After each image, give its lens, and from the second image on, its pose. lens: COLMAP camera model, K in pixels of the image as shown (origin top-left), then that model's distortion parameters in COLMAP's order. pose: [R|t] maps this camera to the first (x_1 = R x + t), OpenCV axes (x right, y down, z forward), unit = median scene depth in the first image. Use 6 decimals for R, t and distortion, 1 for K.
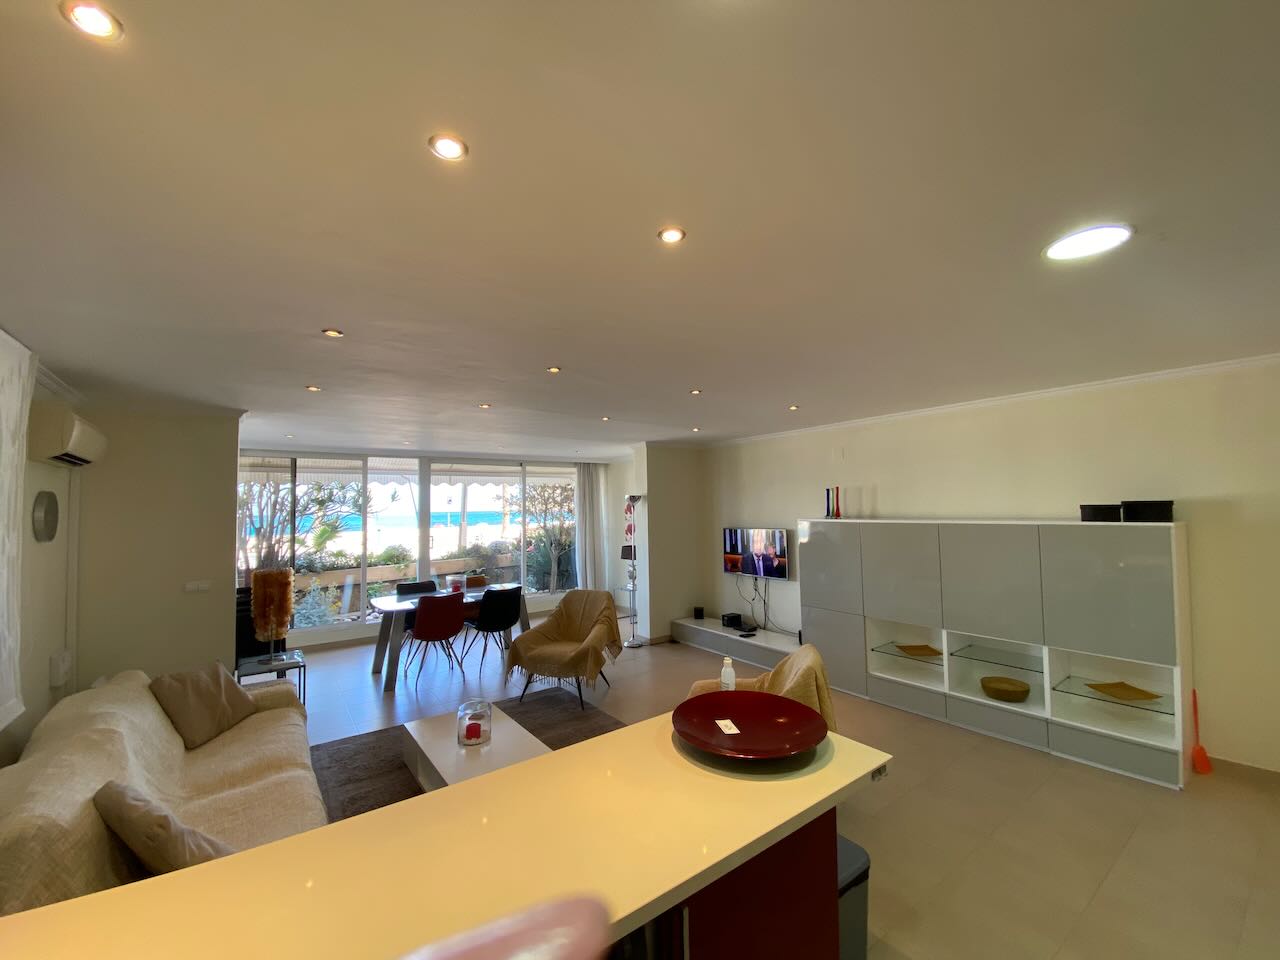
lens RADIAL K [[515.2, 0, 641.8], [0, 515.2, 483.9], [0, 0, 1]] dist [0.023834, -0.021357]
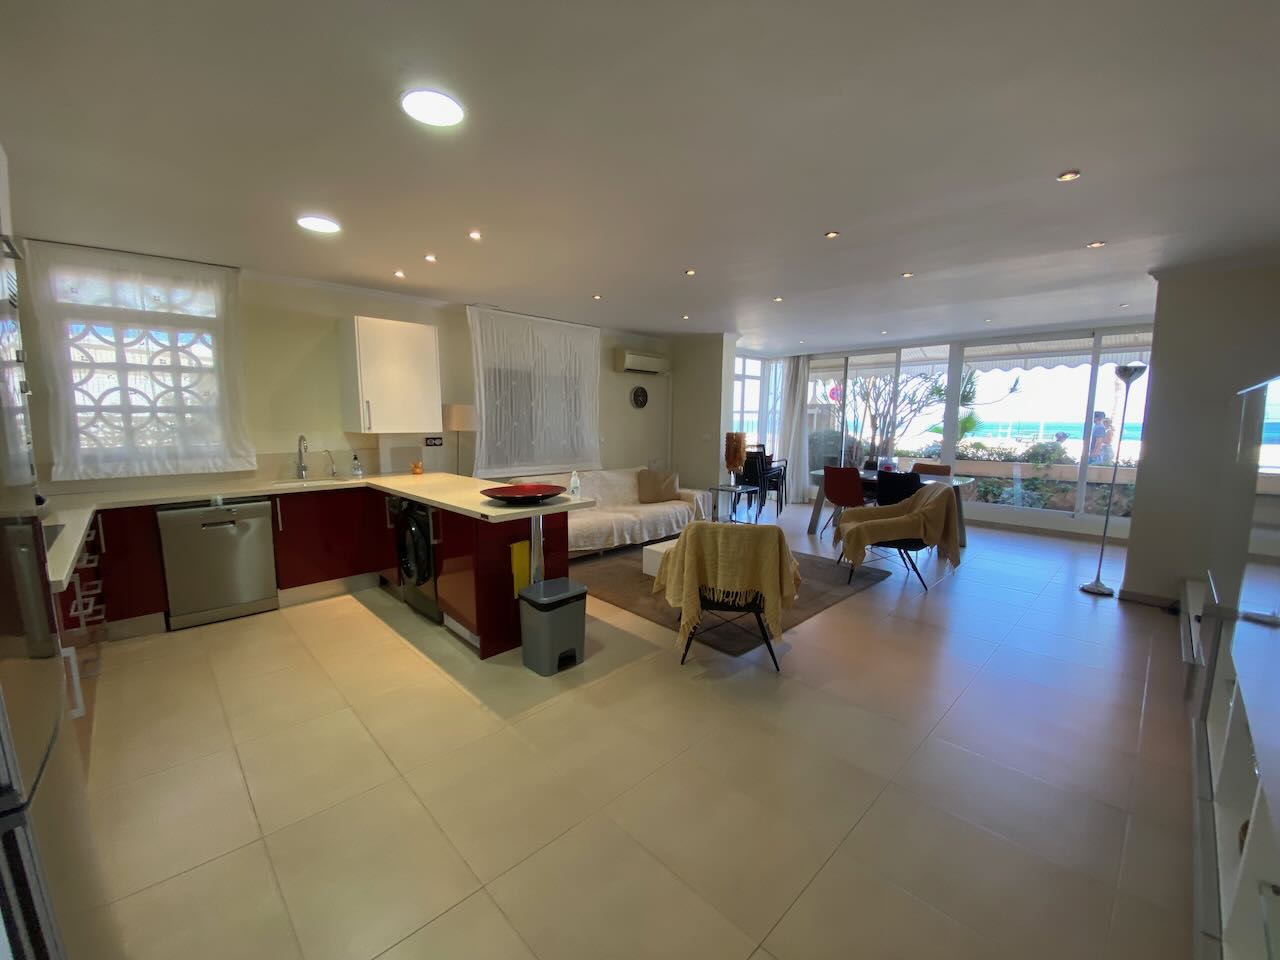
lens RADIAL K [[510.1, 0, 649.0], [0, 510.1, 488.5], [0, 0, 1]] dist [0.015955, -0.020178]
pose [[0.140833, 0.155044, -0.977818, 0.544021], [0.036154, 0.986197, 0.161580, 0.047356], [0.989373, -0.058108, 0.133284, 0.329939]]
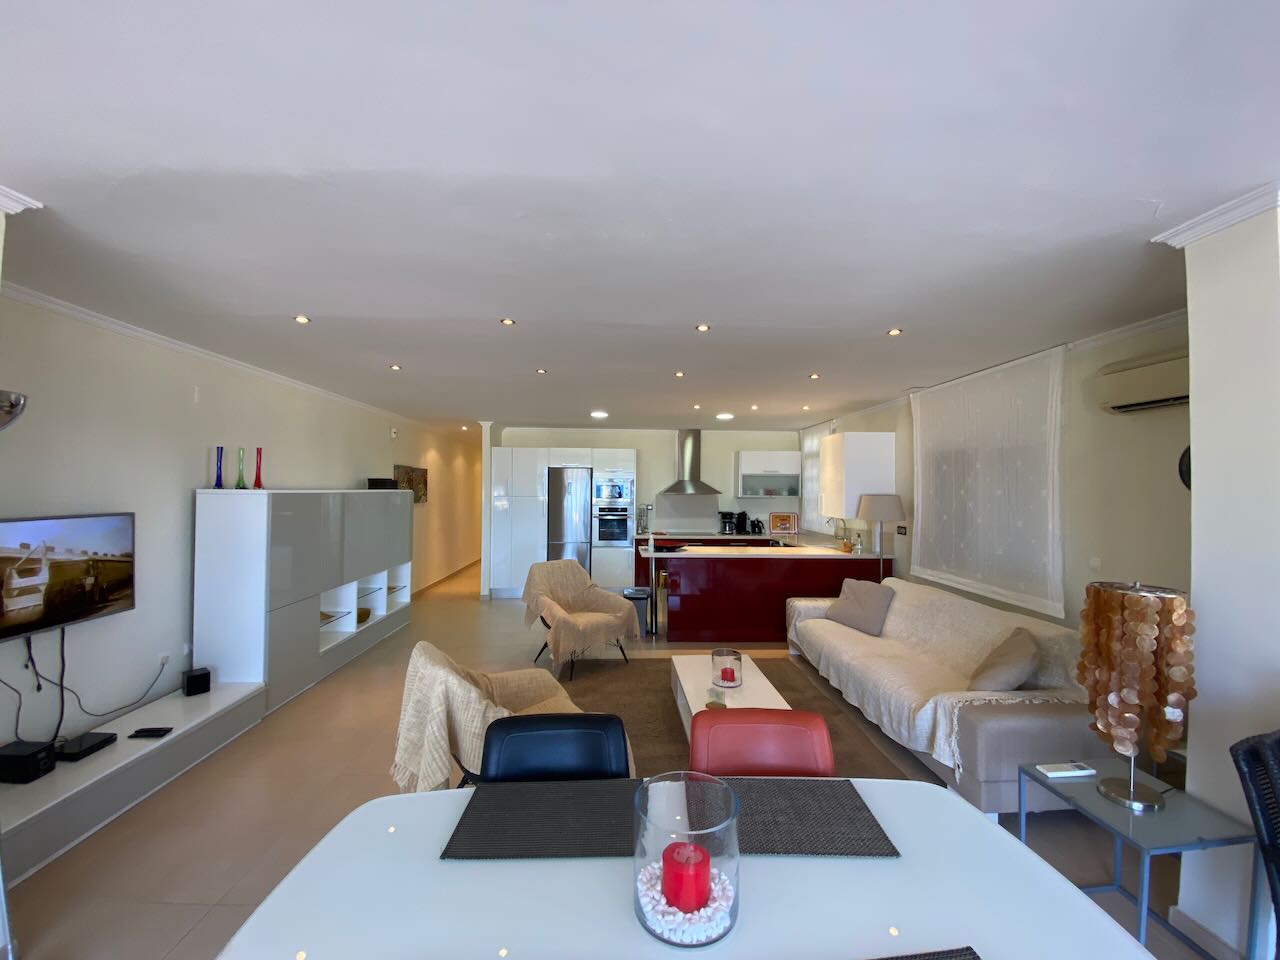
lens RADIAL K [[515.2, 0, 641.8], [0, 515.2, 483.9], [0, 0, 1]] dist [0.023834, -0.021357]
pose [[-0.836932, 0.017944, 0.547013, -0.388864], [-0.017858, 0.998035, -0.060062, 0.074406], [-0.547016, -0.060036, -0.834967, 1.033622]]
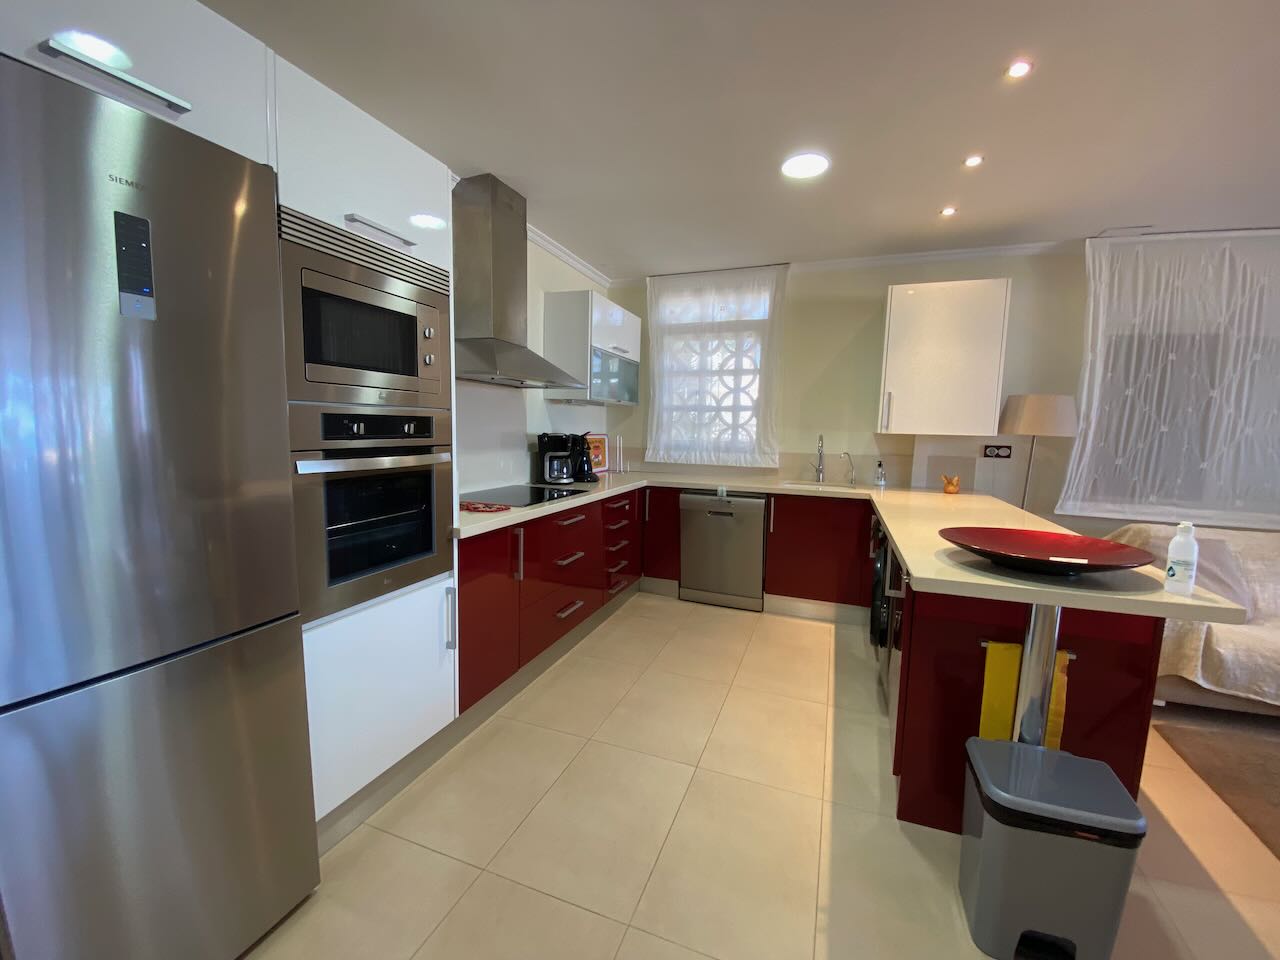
lens RADIAL K [[515.2, 0, 641.8], [0, 515.2, 483.9], [0, 0, 1]] dist [0.023834, -0.021357]
pose [[-0.844216, 0.060106, -0.532623, 0.334456], [0.018241, 0.996339, 0.083523, 0.072746], [0.535693, 0.060796, -0.842221, 0.378138]]
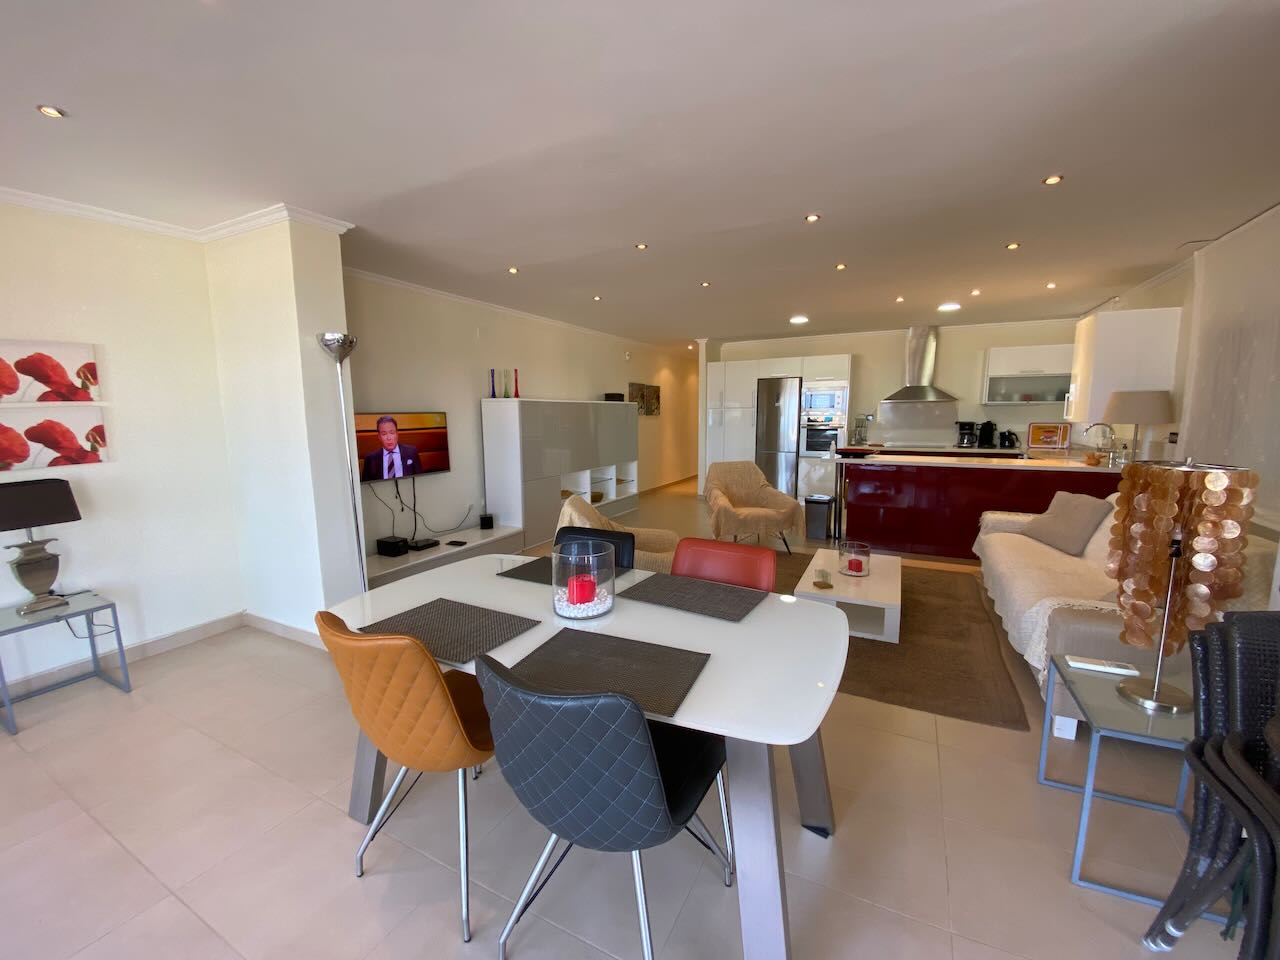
lens RADIAL K [[515.2, 0, 641.8], [0, 515.2, 483.9], [0, 0, 1]] dist [0.023834, -0.021357]
pose [[-0.449292, -0.103147, 0.887411, -0.552185], [-0.026291, 0.994409, 0.102273, 0.099713], [-0.892998, 0.022620, -0.449492, 0.978835]]
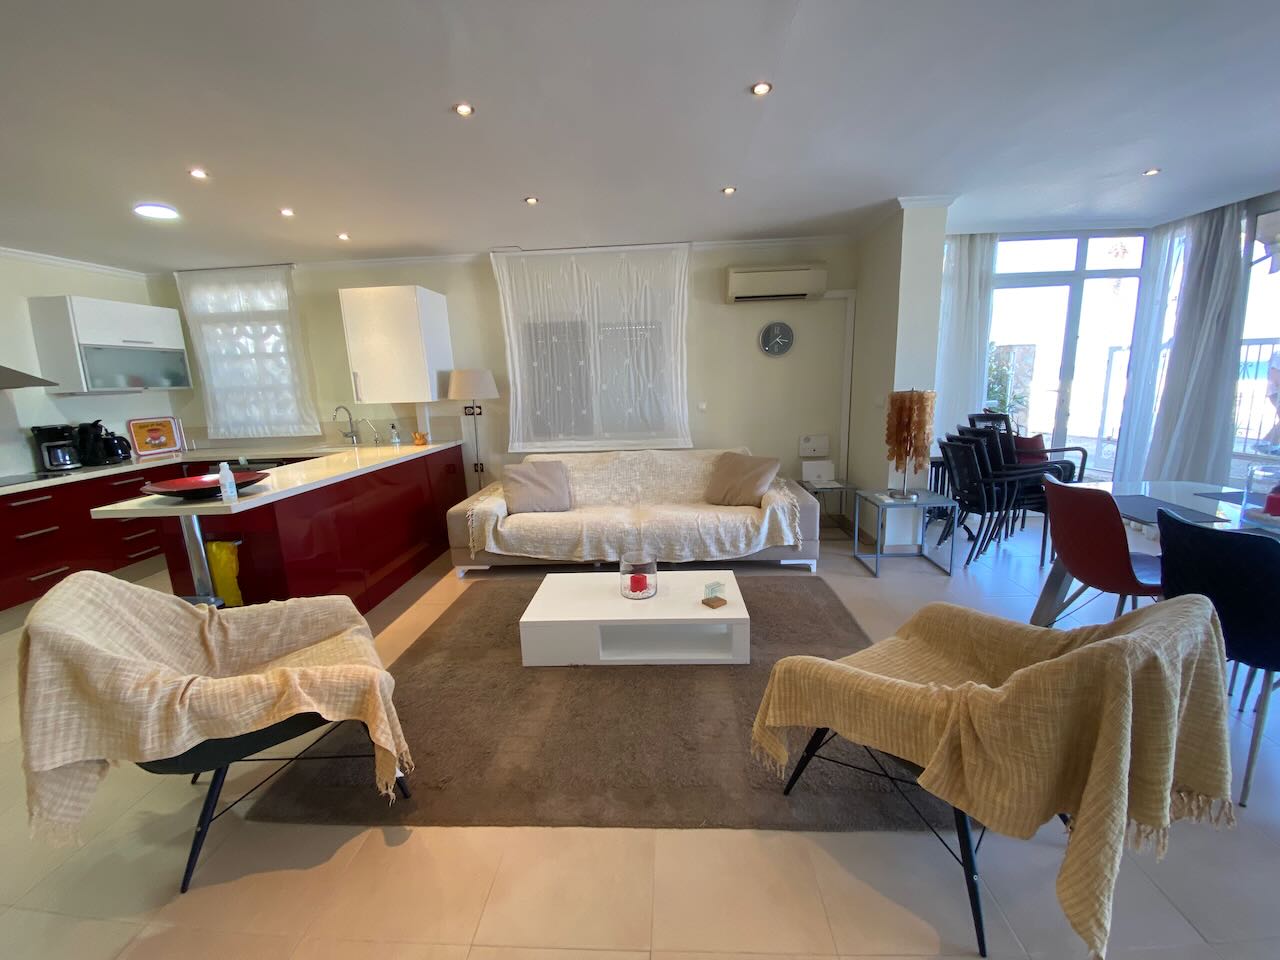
lens RADIAL K [[515.2, 0, 641.8], [0, 515.2, 483.9], [0, 0, 1]] dist [0.023834, -0.021357]
pose [[-0.634120, 0.193354, -0.748669, 0.145602], [0.085151, 0.979804, 0.180925, 0.080905], [0.768532, 0.050979, -0.637778, 0.786108]]
